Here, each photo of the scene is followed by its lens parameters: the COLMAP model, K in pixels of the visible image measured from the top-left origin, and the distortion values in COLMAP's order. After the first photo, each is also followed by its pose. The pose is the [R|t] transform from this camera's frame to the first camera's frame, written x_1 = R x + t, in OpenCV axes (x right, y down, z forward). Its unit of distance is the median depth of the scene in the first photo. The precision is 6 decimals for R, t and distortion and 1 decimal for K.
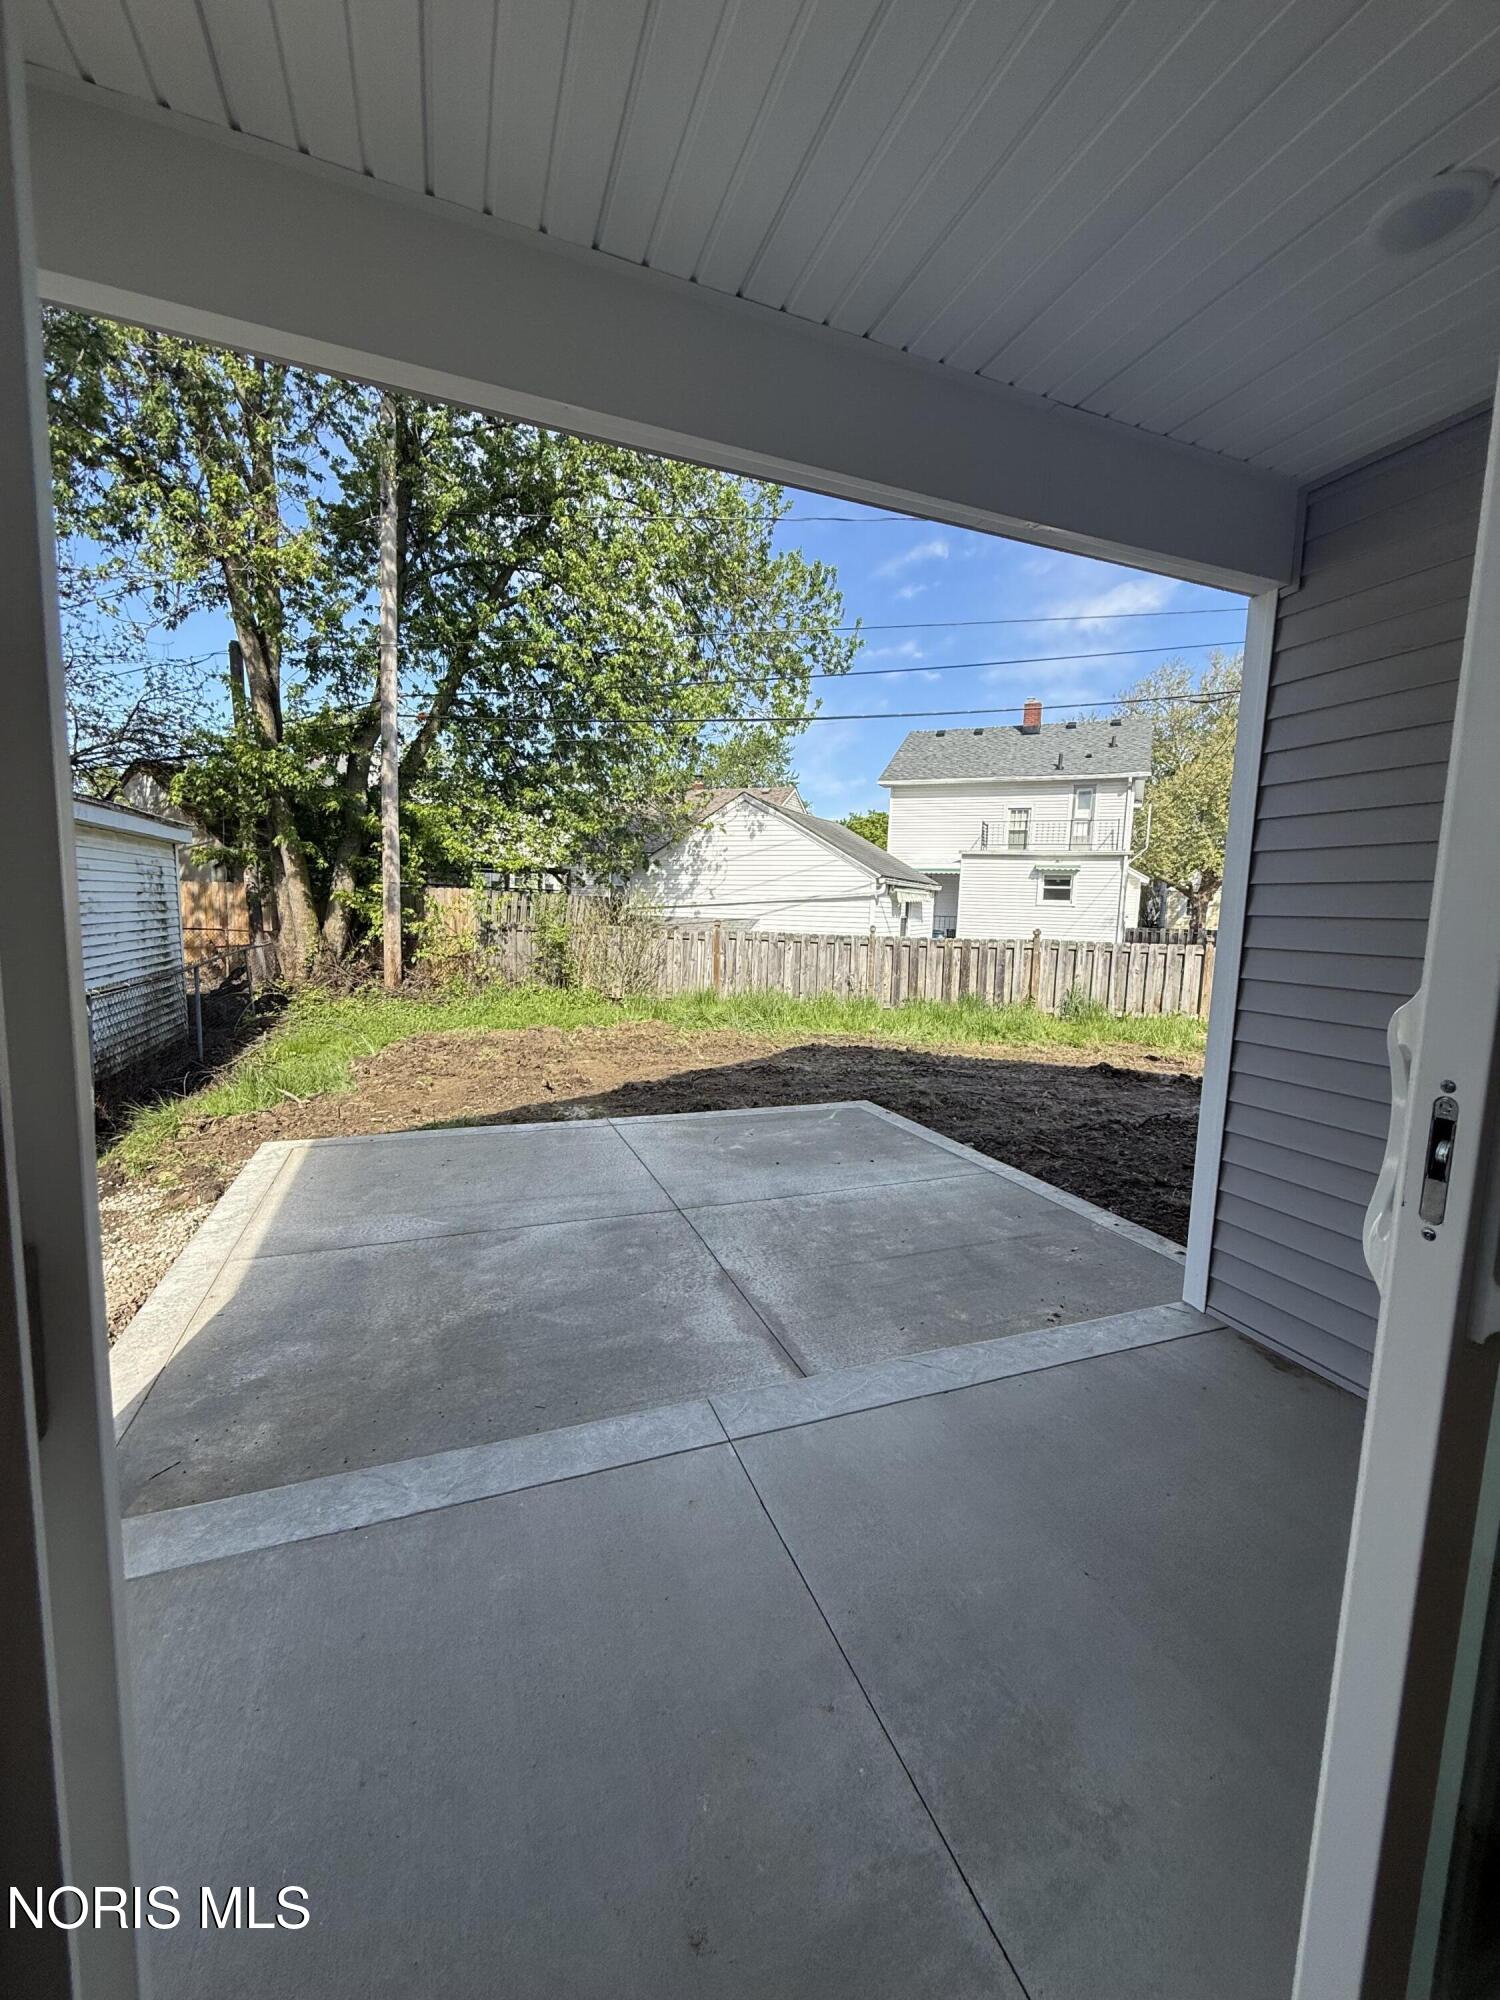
lens RADIAL K [[789.5, 0, 754.6], [0, 789.5, 1004.1], [0, 0, 1]] dist [-0.000096, 0.000189]
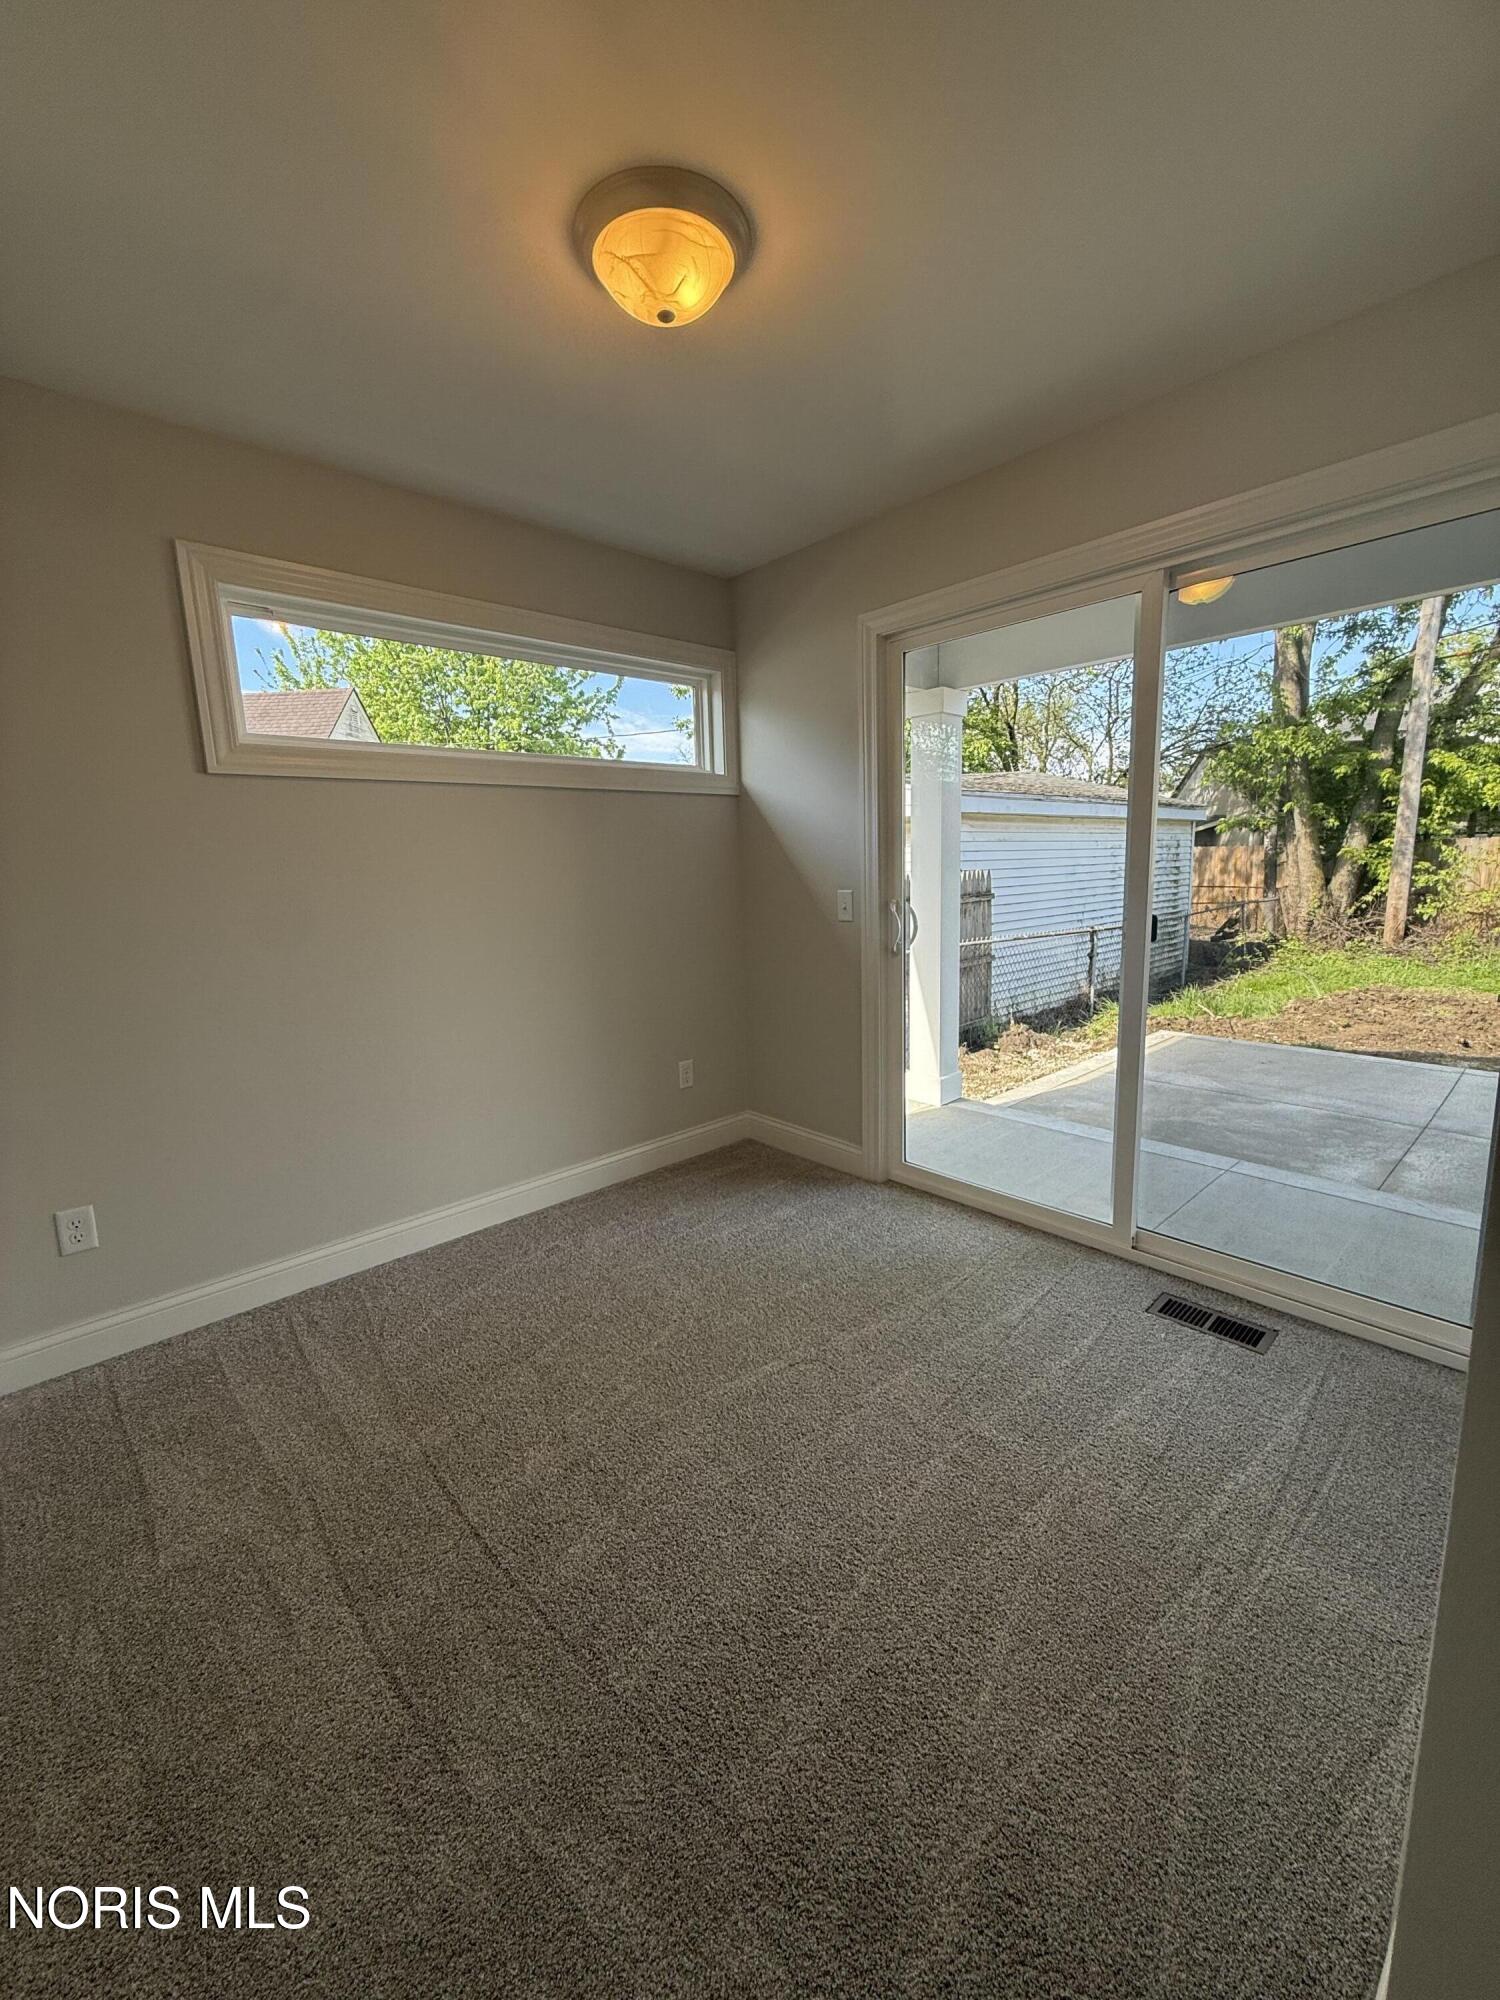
lens RADIAL K [[789.5, 0, 746.8], [0, 789.5, 1000.2], [0, 0, 1]] dist [-0.000096, 0.000189]
pose [[0.353442, 0.119248, -0.927825, 0.185564], [-0.073829, 0.992304, 0.099411, 0.010679], [0.932538, 0.033365, 0.359526, -0.105620]]
